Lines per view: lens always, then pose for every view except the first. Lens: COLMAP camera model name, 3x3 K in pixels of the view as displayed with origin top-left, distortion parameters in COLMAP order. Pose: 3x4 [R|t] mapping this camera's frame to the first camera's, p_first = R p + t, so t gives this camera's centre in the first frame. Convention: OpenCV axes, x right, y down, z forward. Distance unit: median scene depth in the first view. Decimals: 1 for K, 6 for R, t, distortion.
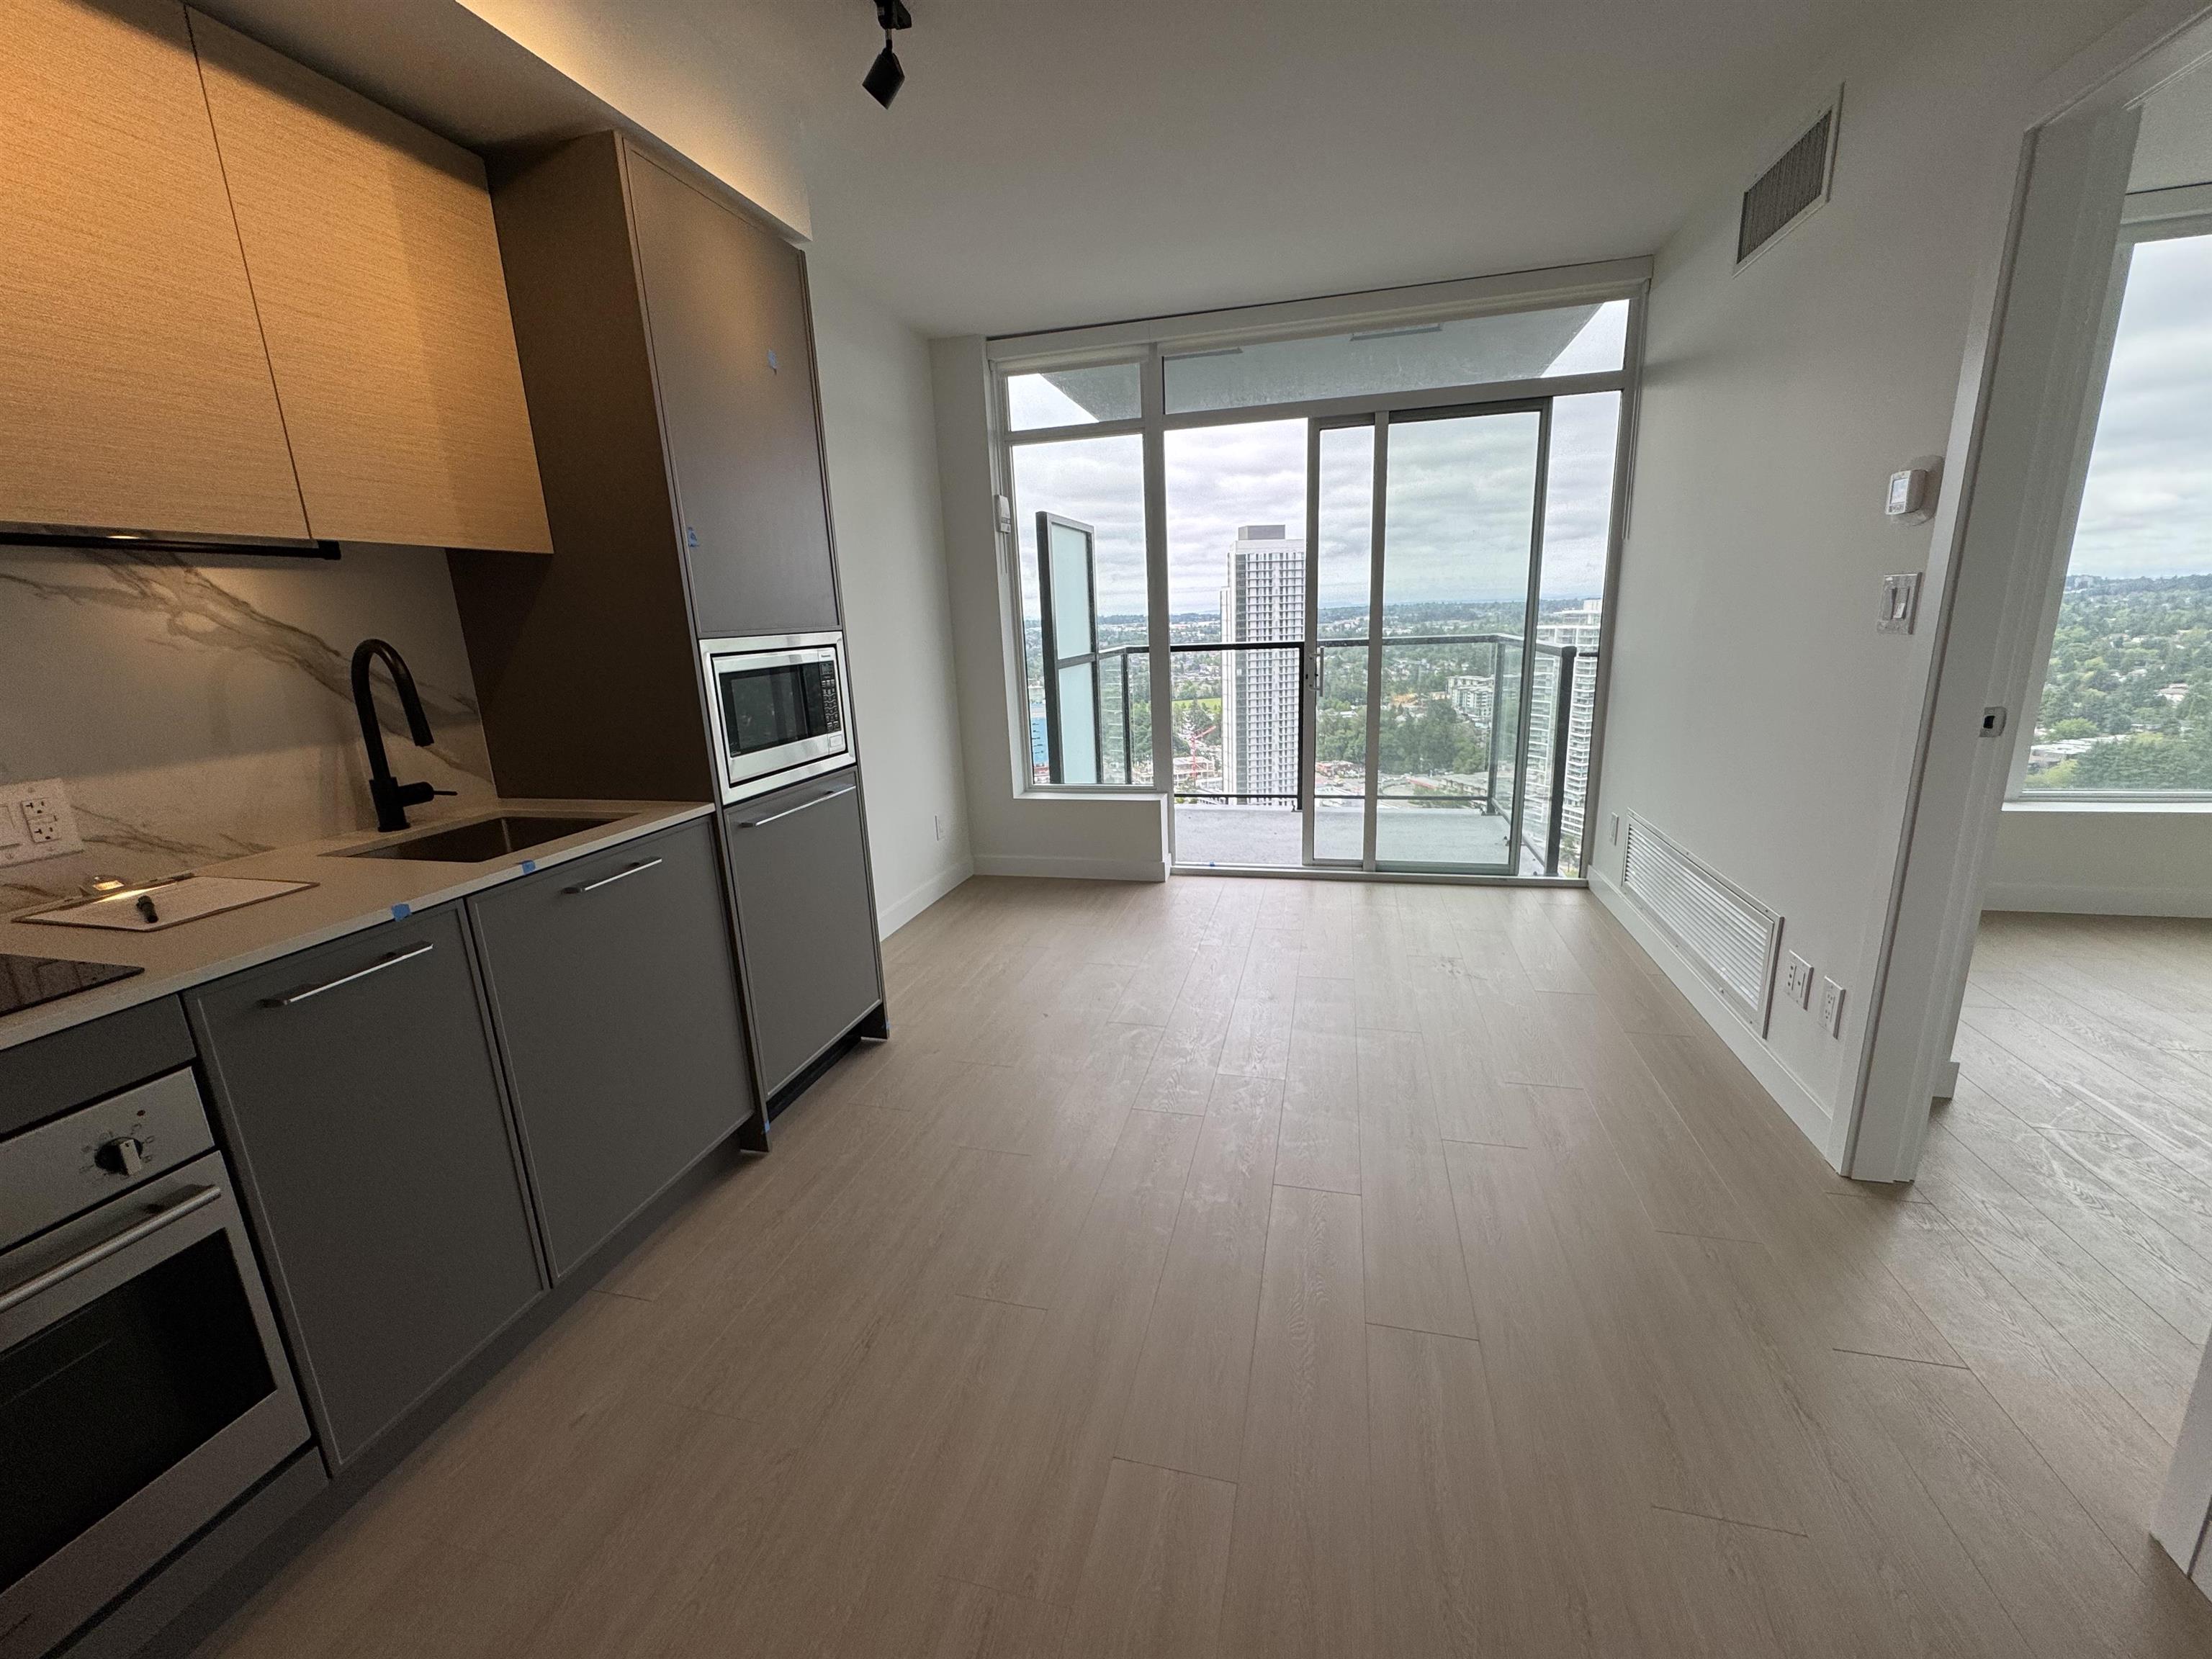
lens RADIAL K [[881.7, 0, 1106.0], [0, 881.7, 825.6], [0, 0, 1]] dist [-0.002284, 0.000007]
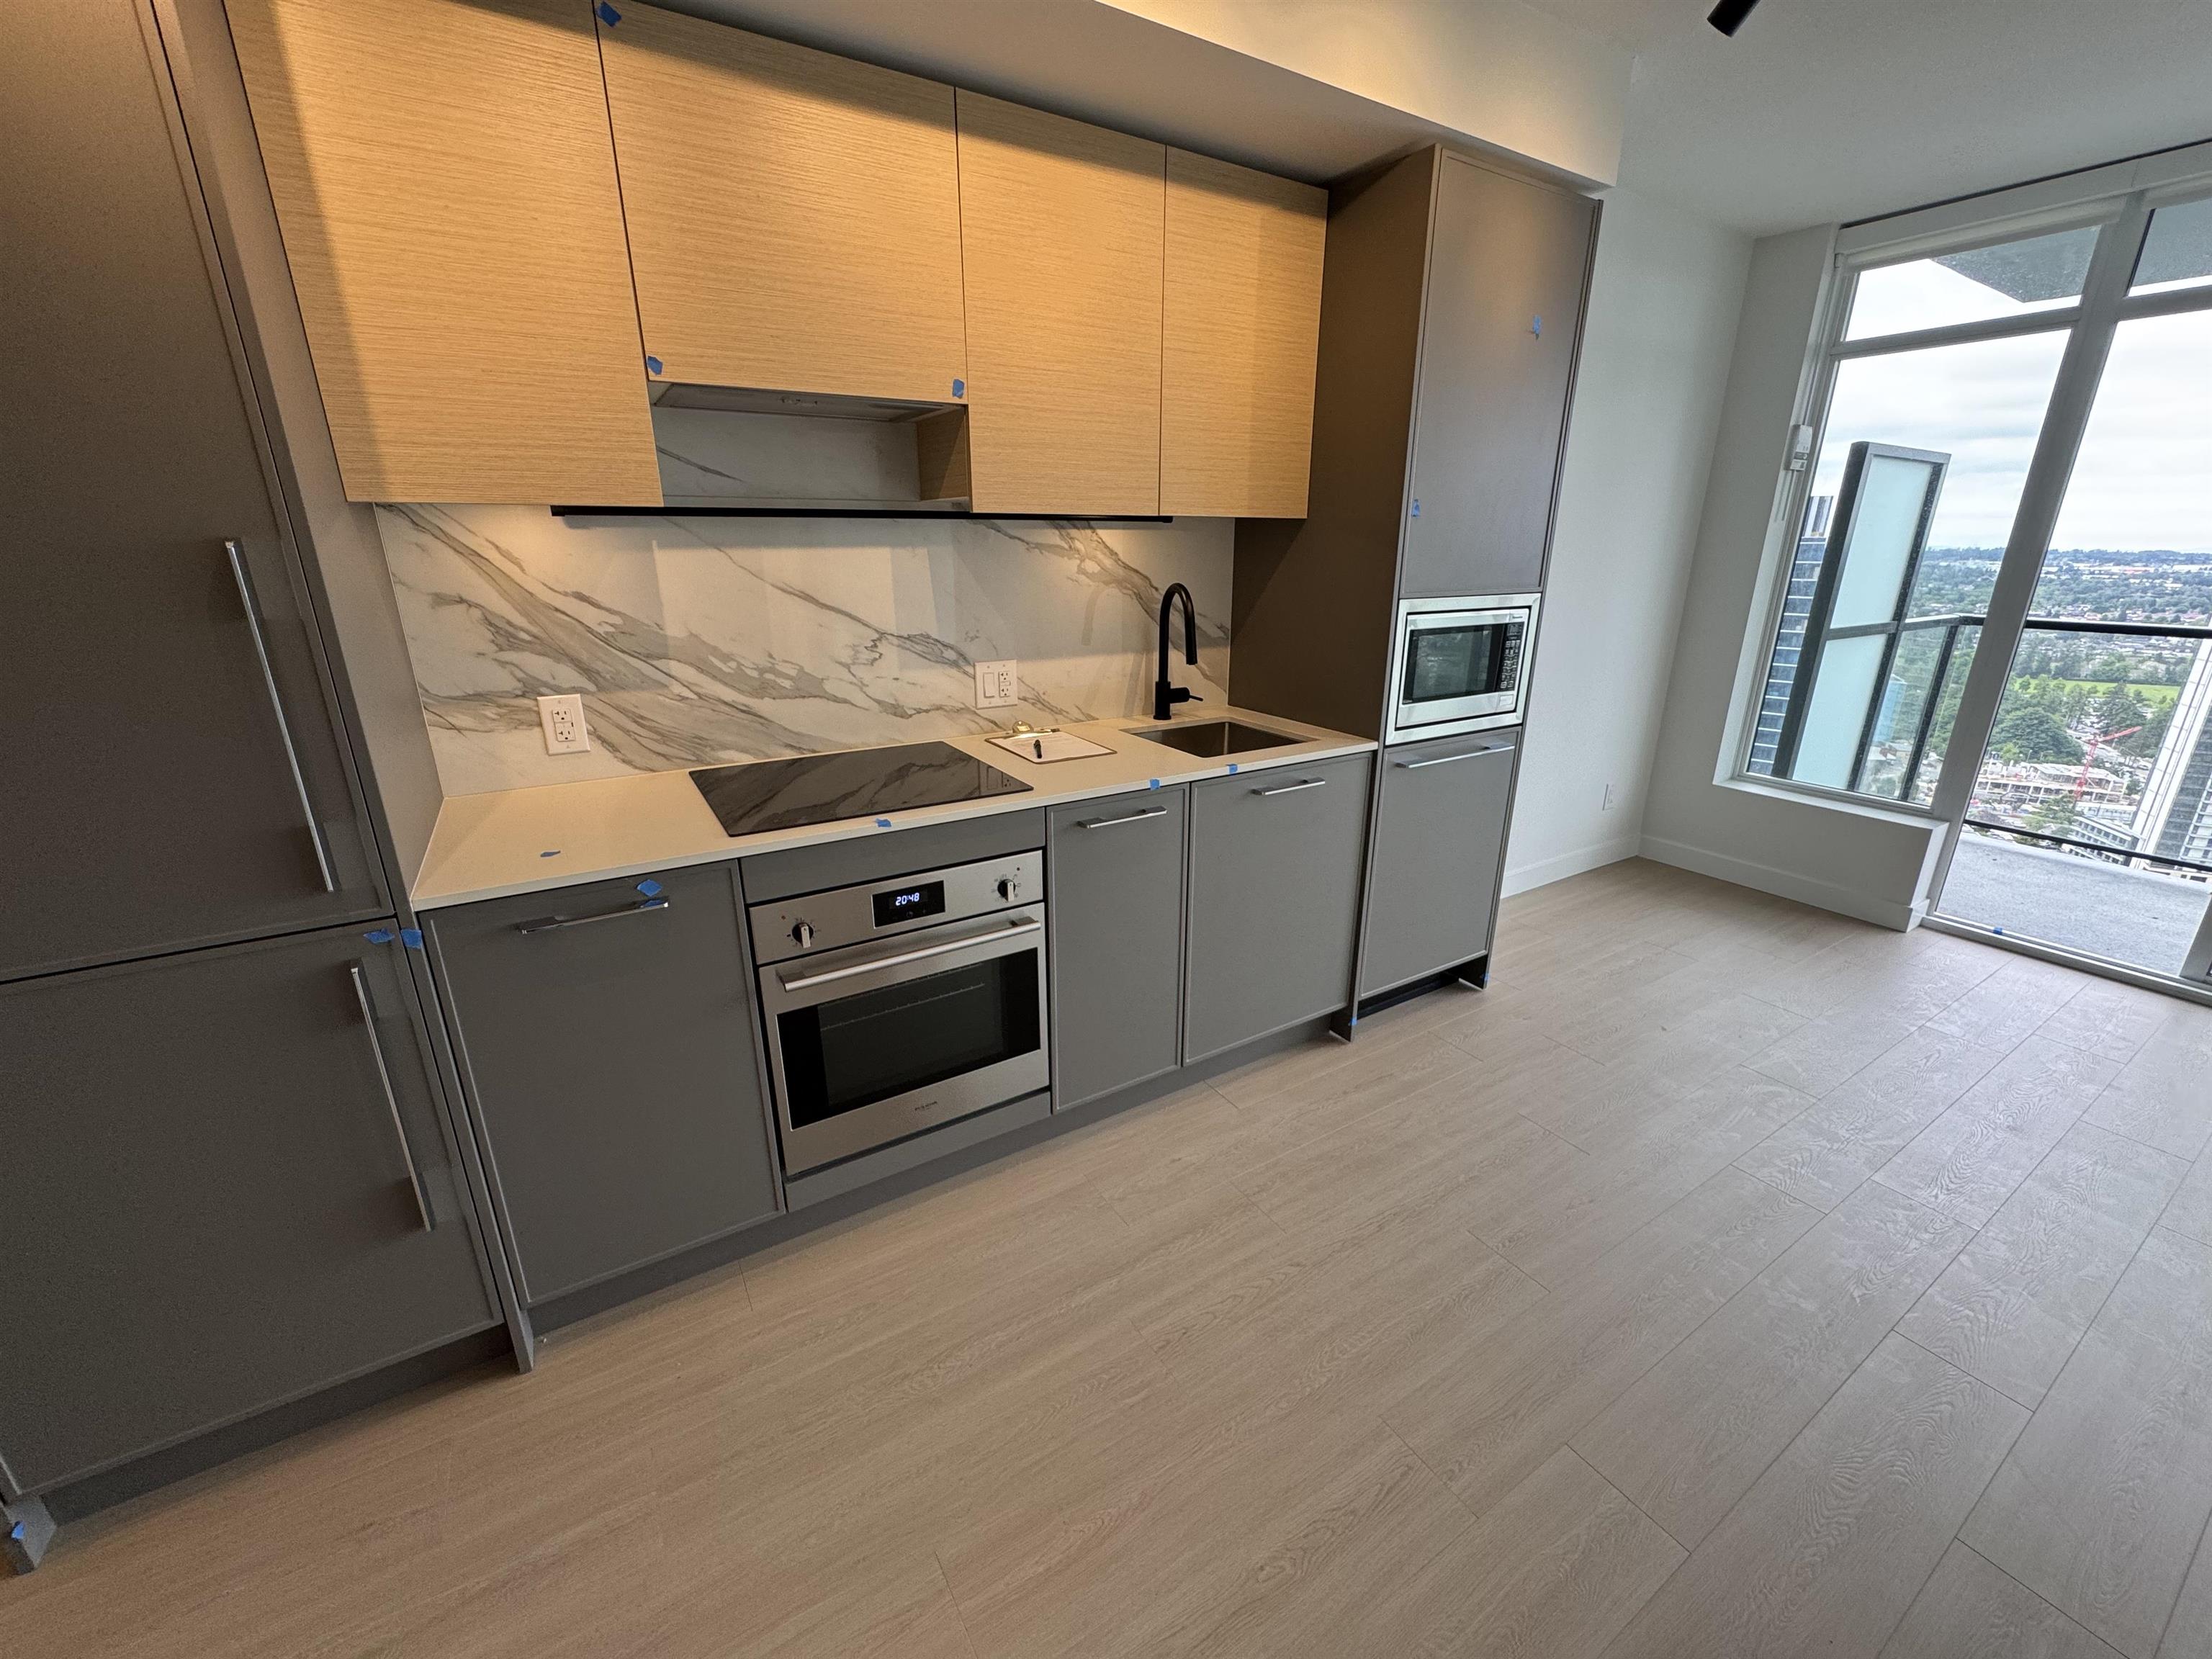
lens RADIAL K [[881.7, 0, 1106.0], [0, 881.7, 825.6], [0, 0, 1]] dist [-0.002284, 0.000007]
pose [[0.721987, 0.252682, -0.644117, 0.070198], [-0.192040, 0.967536, 0.164301, -0.040857], [0.664723, 0.005073, 0.747073, -0.101210]]
